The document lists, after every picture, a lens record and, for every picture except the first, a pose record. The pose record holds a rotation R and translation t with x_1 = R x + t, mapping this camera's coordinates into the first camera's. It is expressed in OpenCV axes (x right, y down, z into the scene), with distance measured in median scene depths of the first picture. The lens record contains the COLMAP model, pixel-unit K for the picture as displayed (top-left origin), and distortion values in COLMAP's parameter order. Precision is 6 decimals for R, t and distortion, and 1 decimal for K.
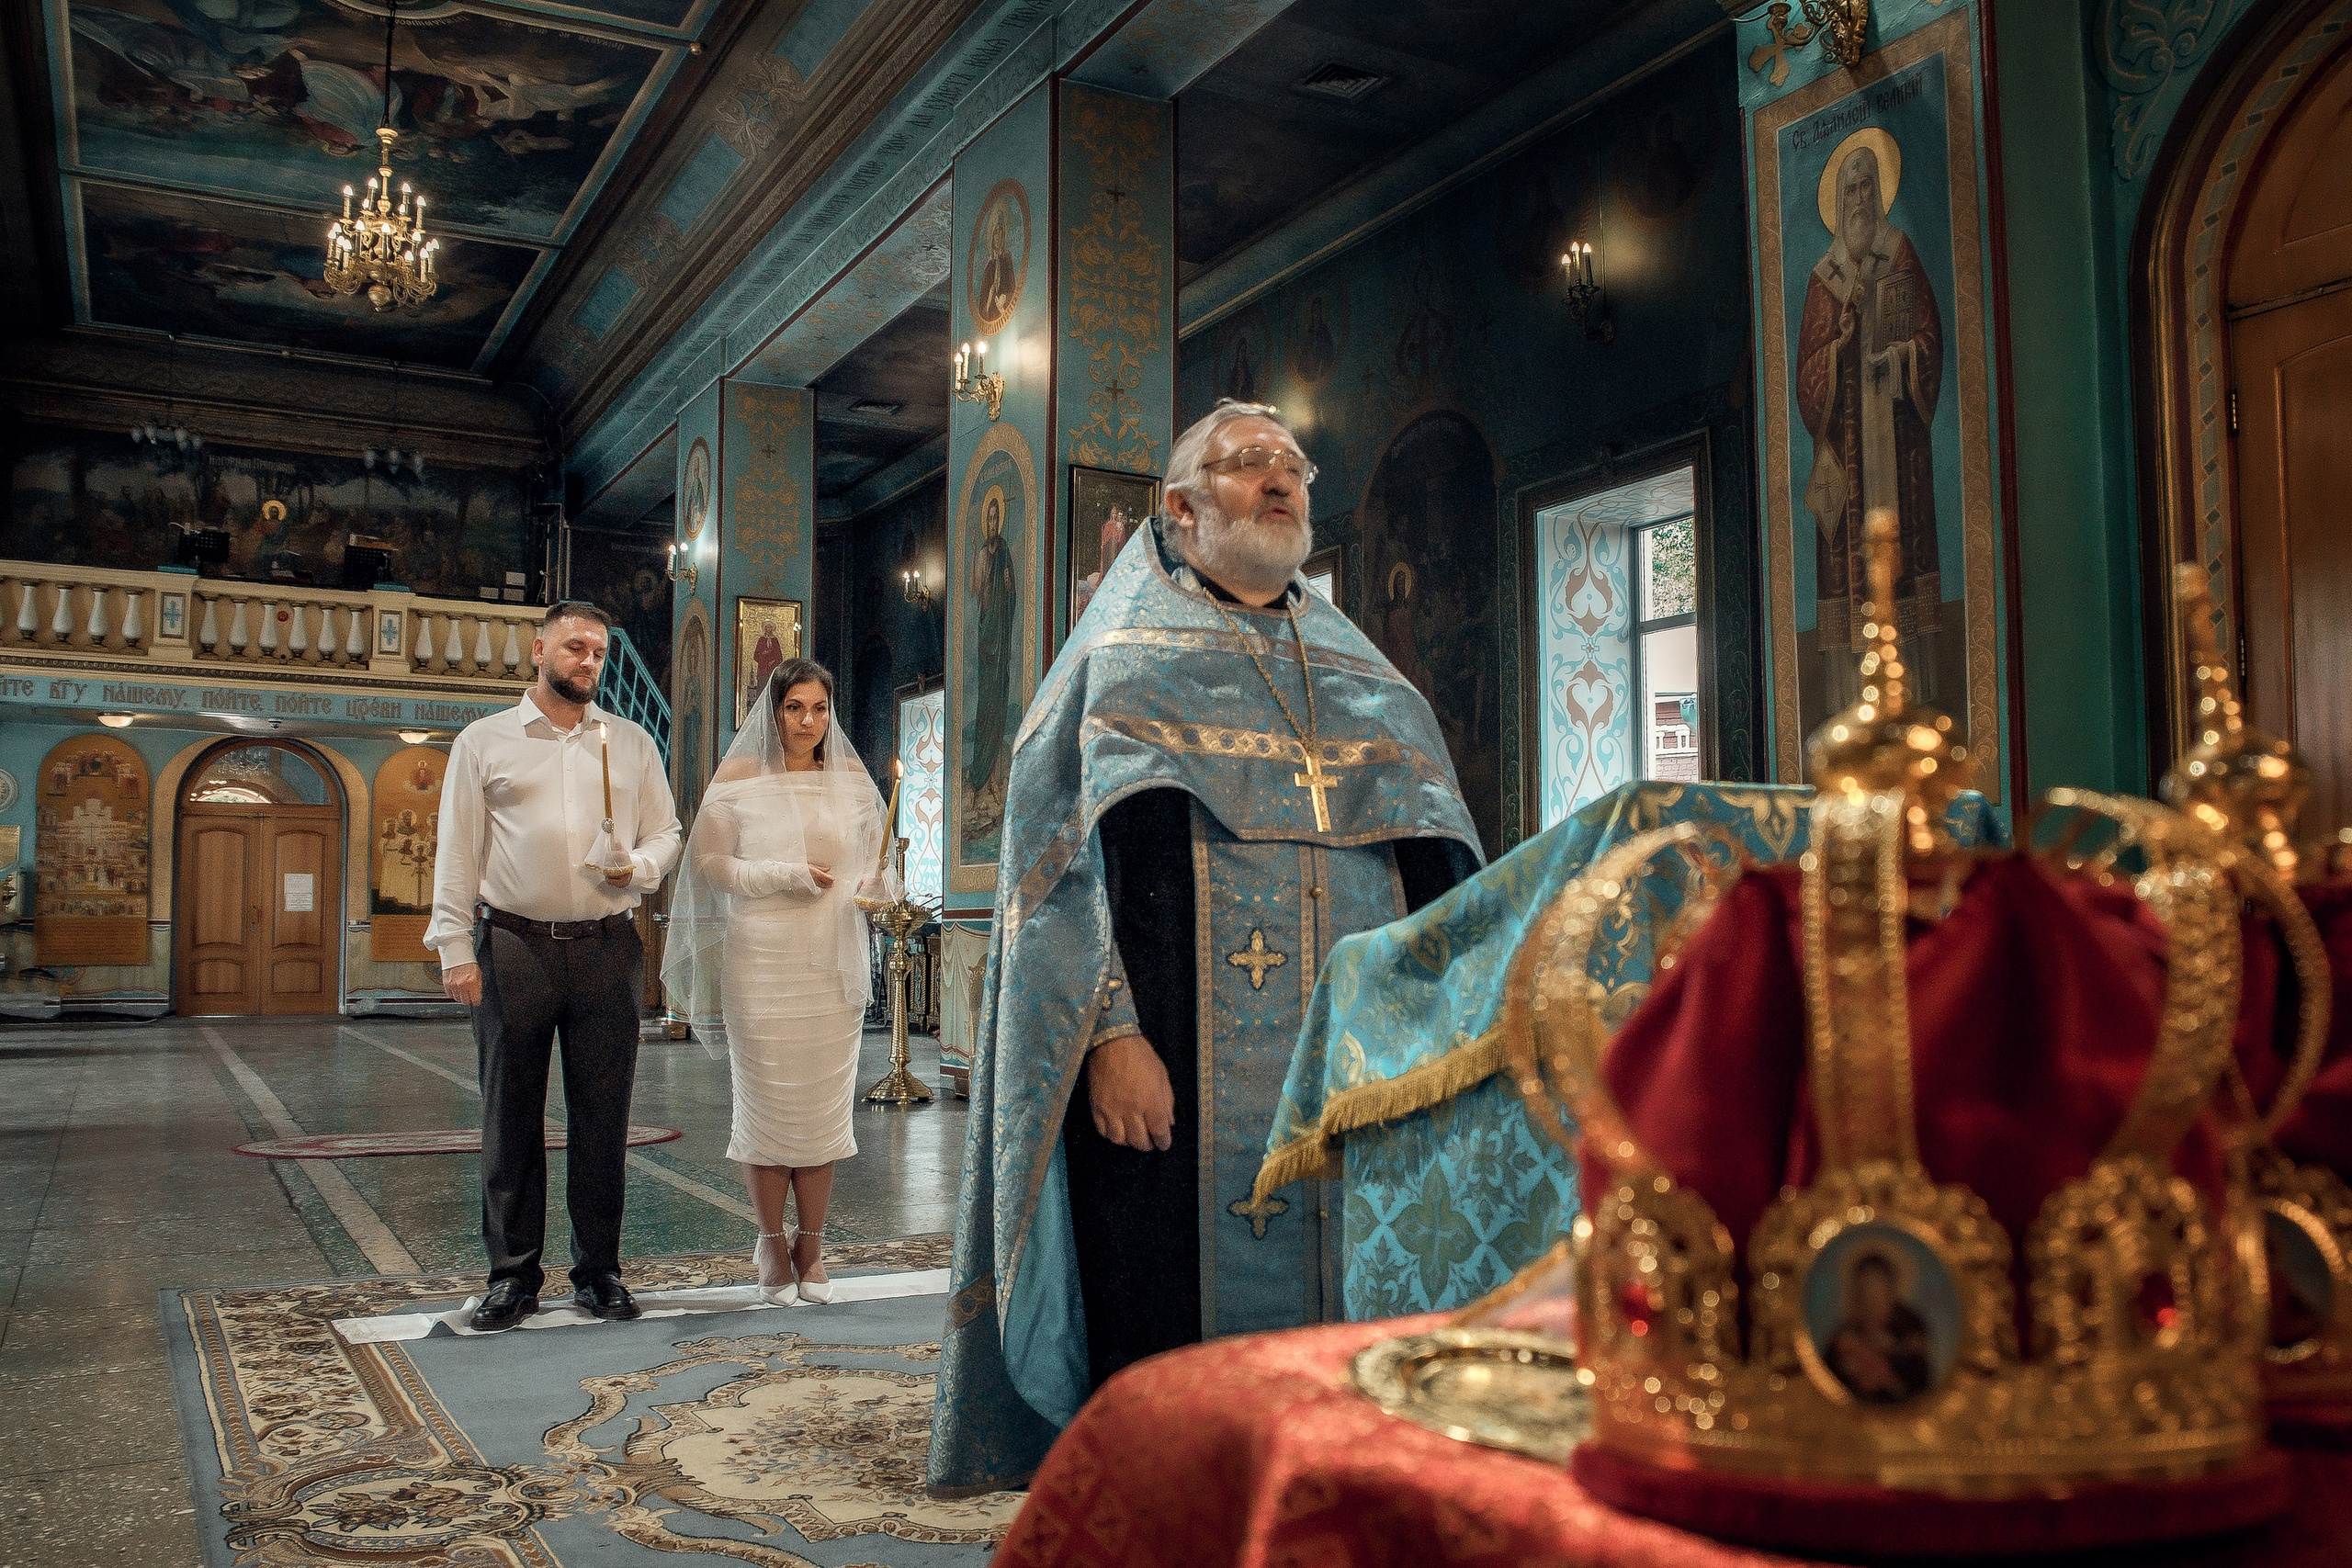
lens RADIAL K [[2024.2, 0, 1262.6], [0, 2024.2, 834.5], [0, 0, 1]] dist [-0.109986, 0.096162]
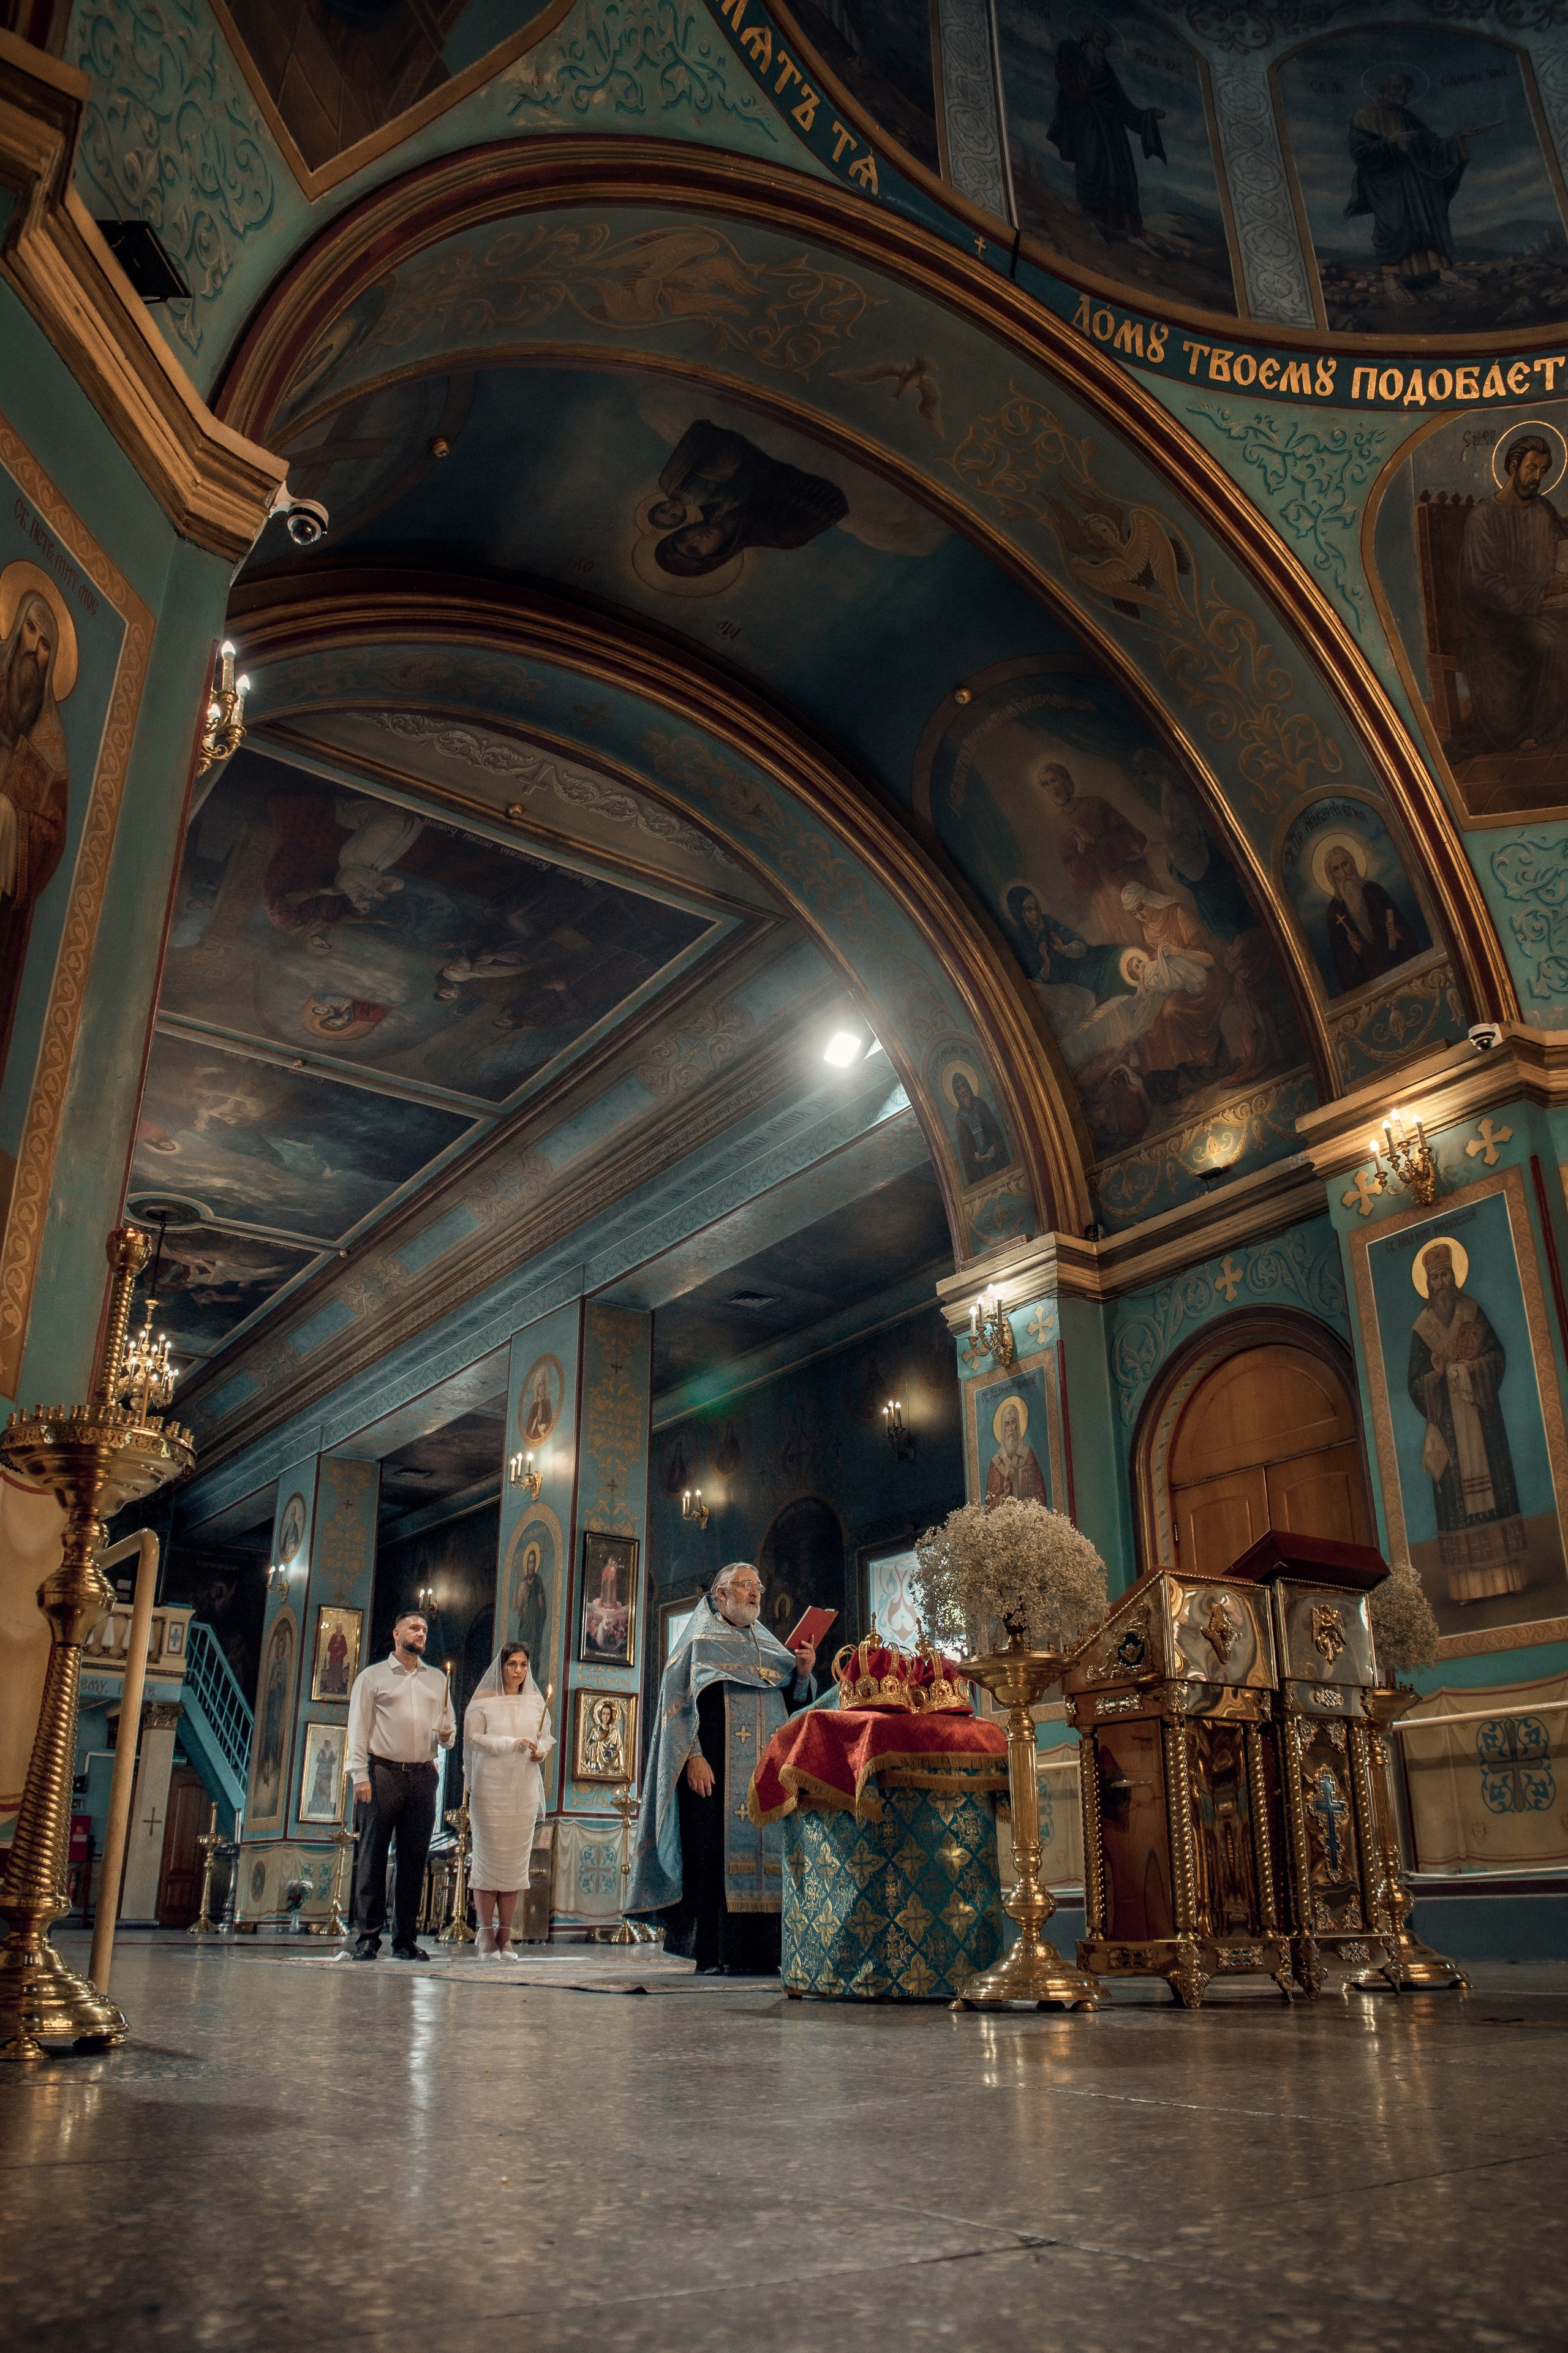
lens RADIAL K [[1690.6, 0, 793.8], [0, 1690.6, 1219.1], [0, 0, 1]] dist [-0.123170, 0.105972]
pose [[0.996560, 0.031359, 0.076715, -0.035562], [-0.003341, 0.940100, -0.340883, 0.039371], [-0.082810, 0.339454, 0.936970, -0.346669]]
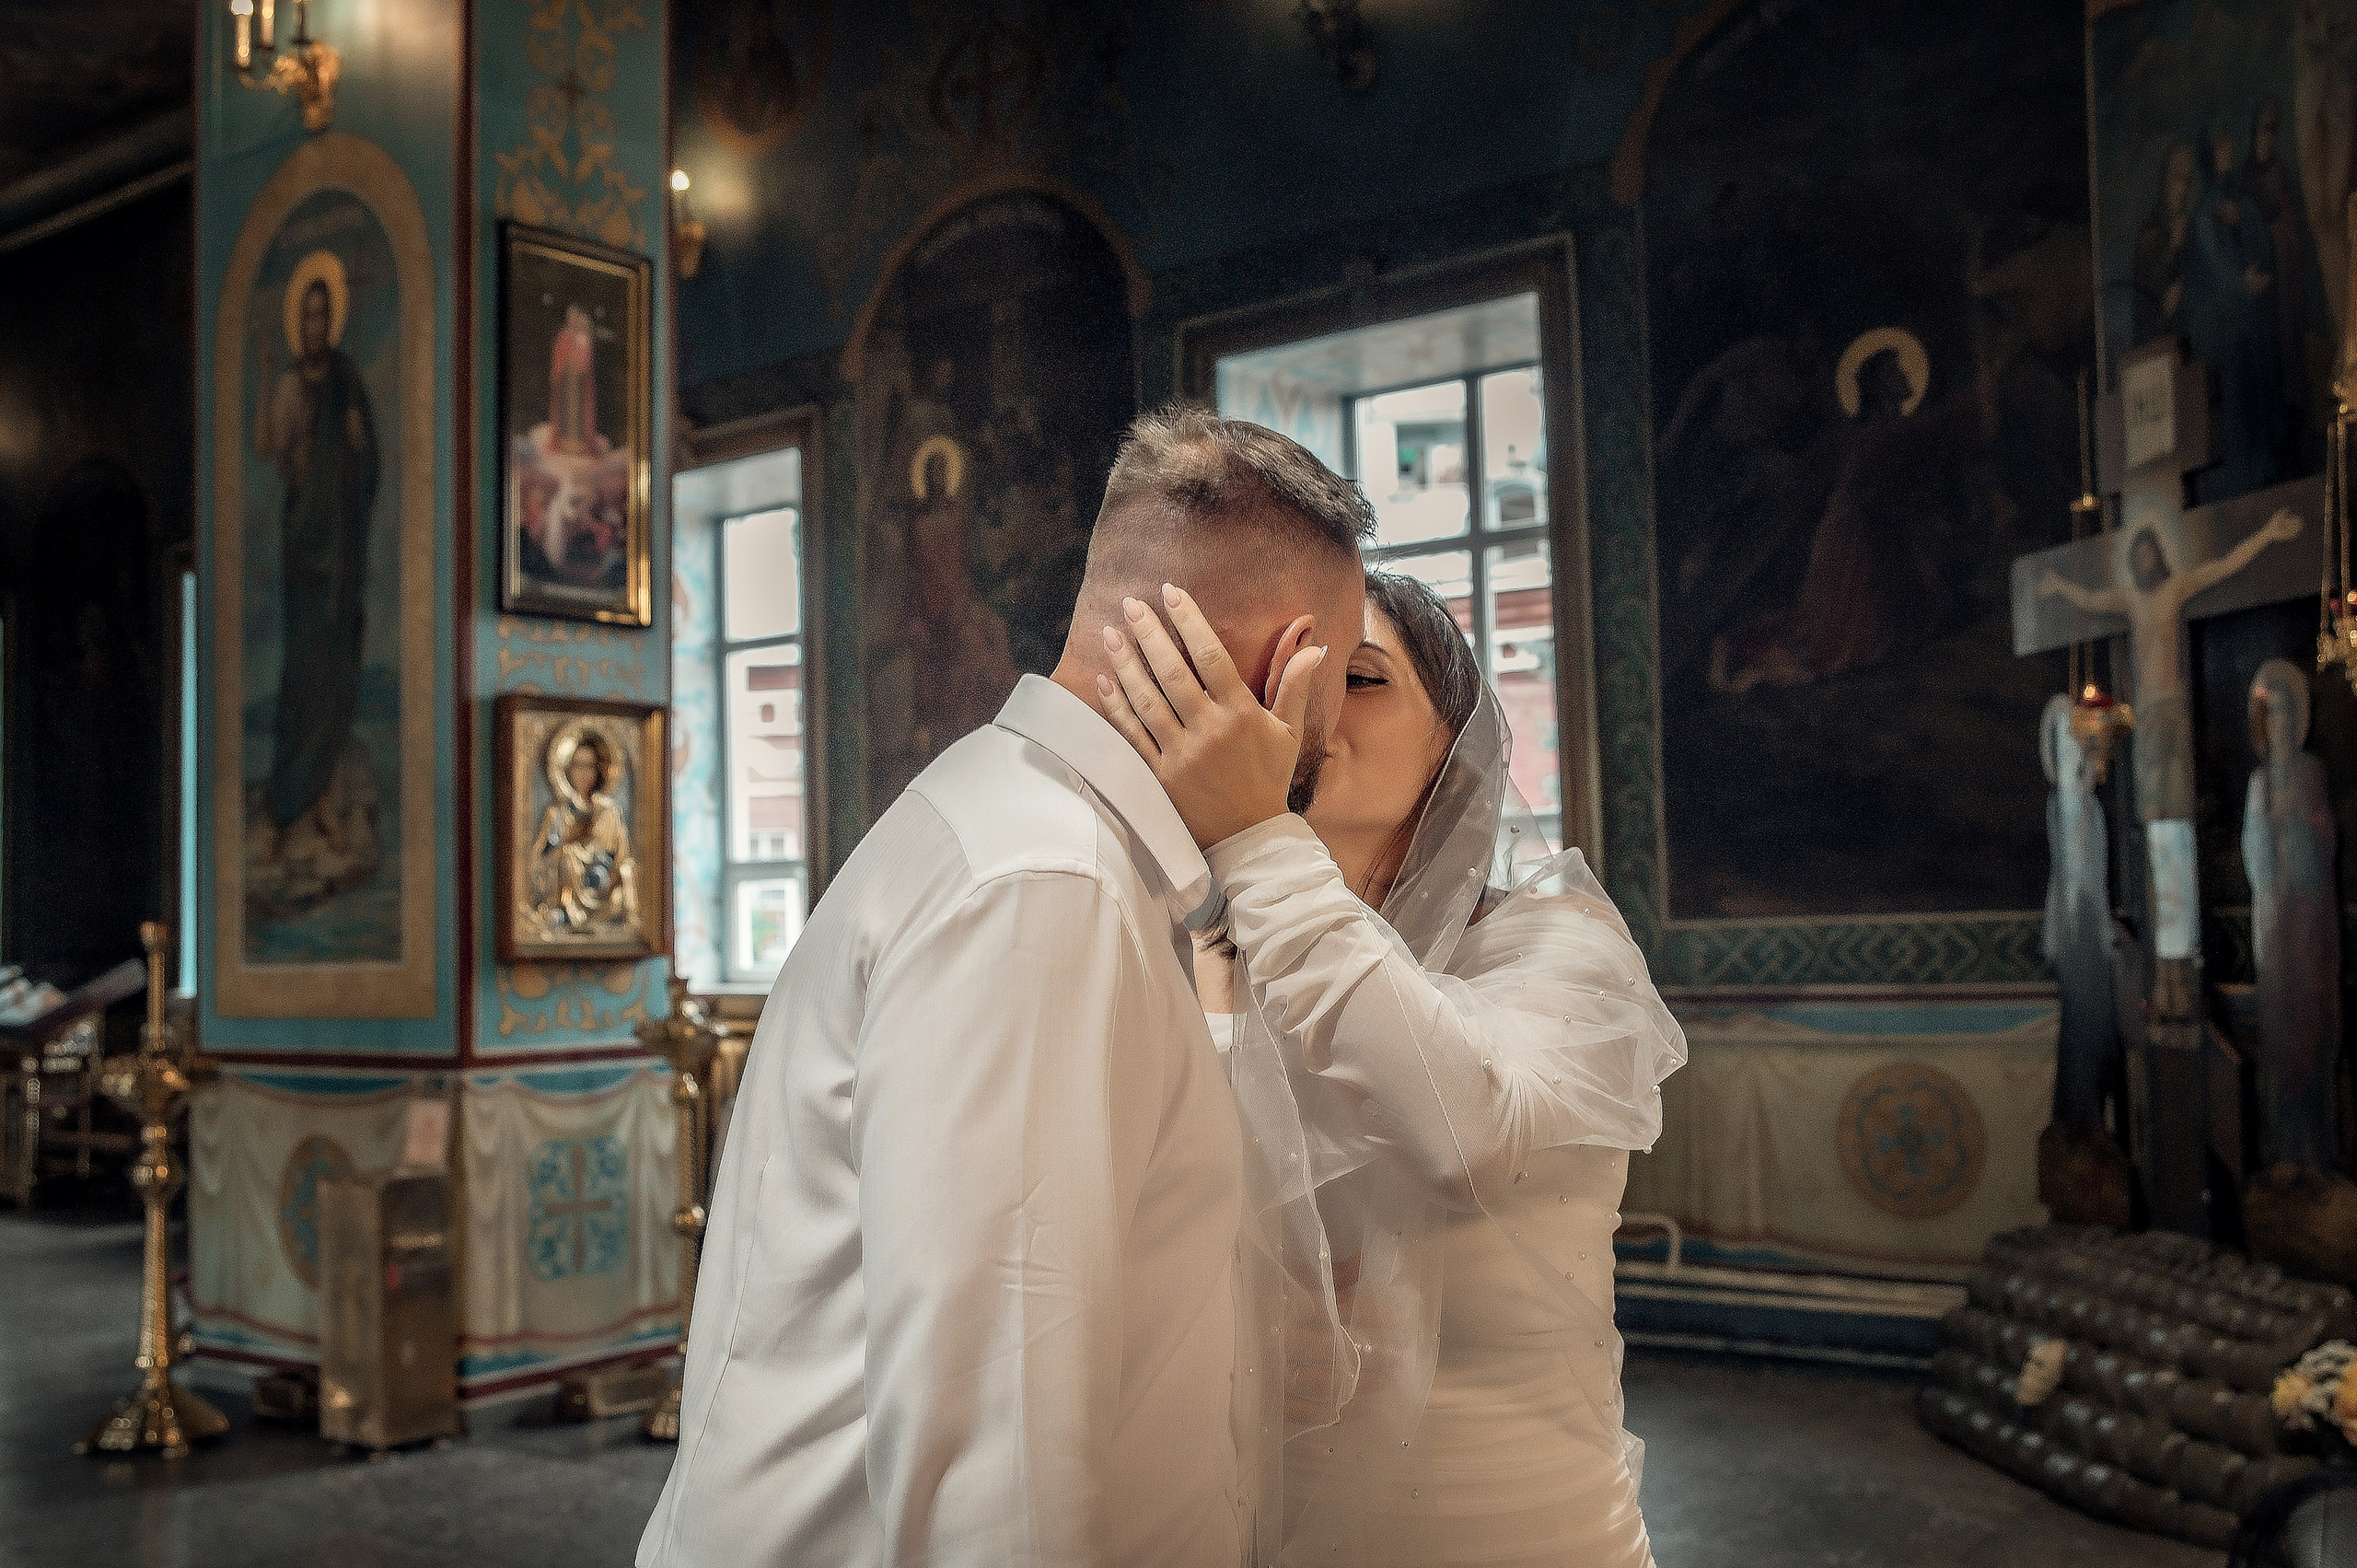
lens RADIAL K [[2543.2, 0, 1178.5], [0, 2543.2, 784.0], [0, 0, 1]] dist [-0.037574, 0.004074]
pose [[0.940071, -0.000860, 0.340978, -0.141859], [0.004422, 0.999943, -0.009669, -0.024561], [-0.340951, 0.010597, 0.940021, 0.284218]]
